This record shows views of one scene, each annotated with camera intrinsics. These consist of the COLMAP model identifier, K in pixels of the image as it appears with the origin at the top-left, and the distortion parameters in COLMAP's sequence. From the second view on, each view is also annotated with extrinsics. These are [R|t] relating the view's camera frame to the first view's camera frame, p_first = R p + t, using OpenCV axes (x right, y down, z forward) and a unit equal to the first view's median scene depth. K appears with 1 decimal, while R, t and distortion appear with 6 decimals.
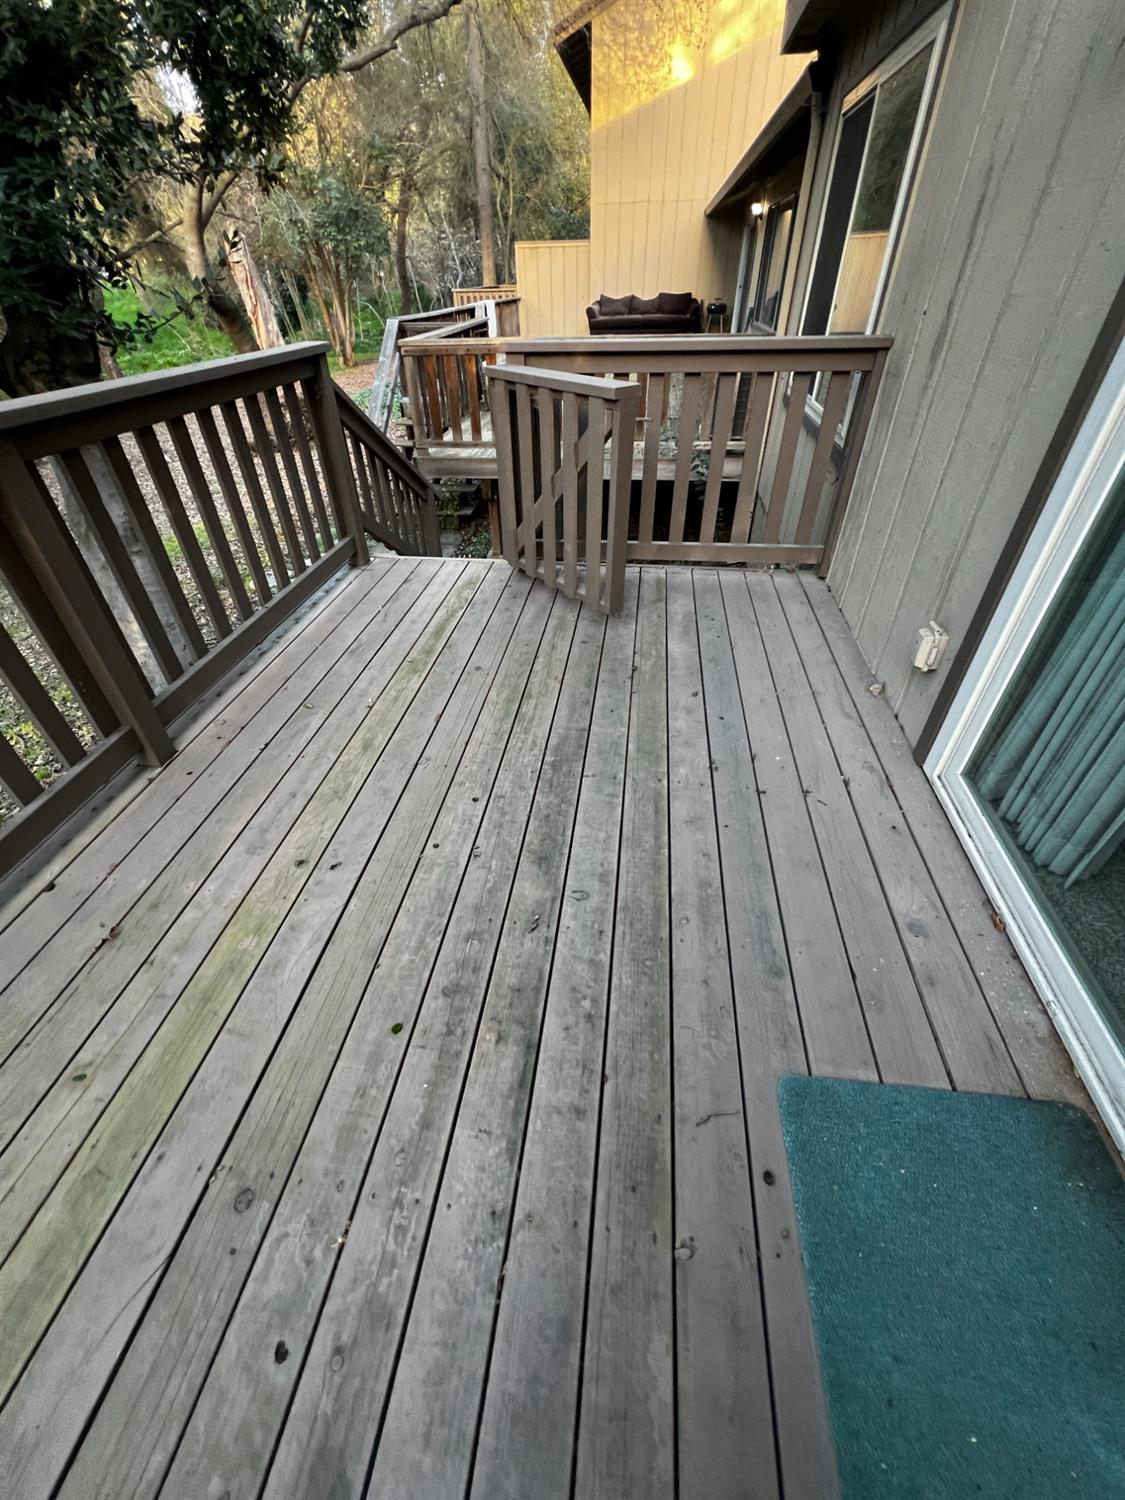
lens RADIAL K [[602.8, 0, 557.9], [0, 602.8, 751.7], [0, 0, 1]] dist [-0.001513, -0.000228]
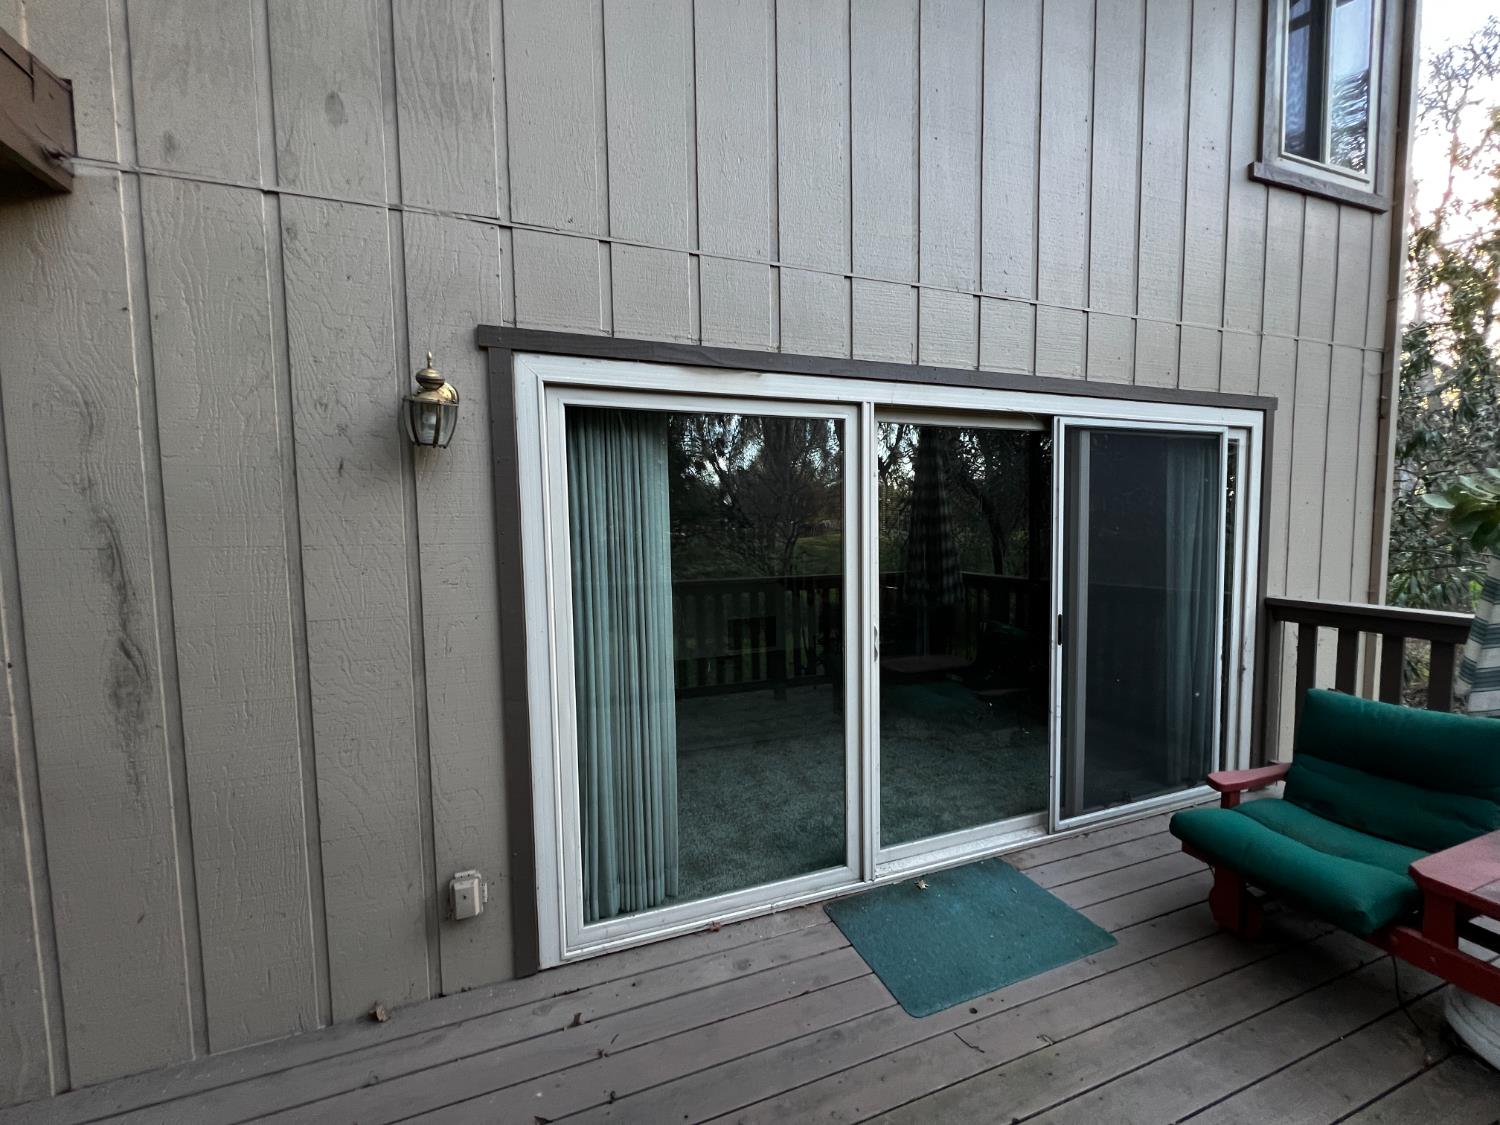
lens RADIAL K [[597.1, 0, 755.6], [0, 597.1, 565.6], [0, 0, 1]] dist [-0.000577, 0.000050]
pose [[-0.468253, -0.034800, 0.882909, -0.449309], [0.567940, 0.753619, 0.330912, -0.638369], [-0.676892, 0.656390, -0.333121, 0.661911]]
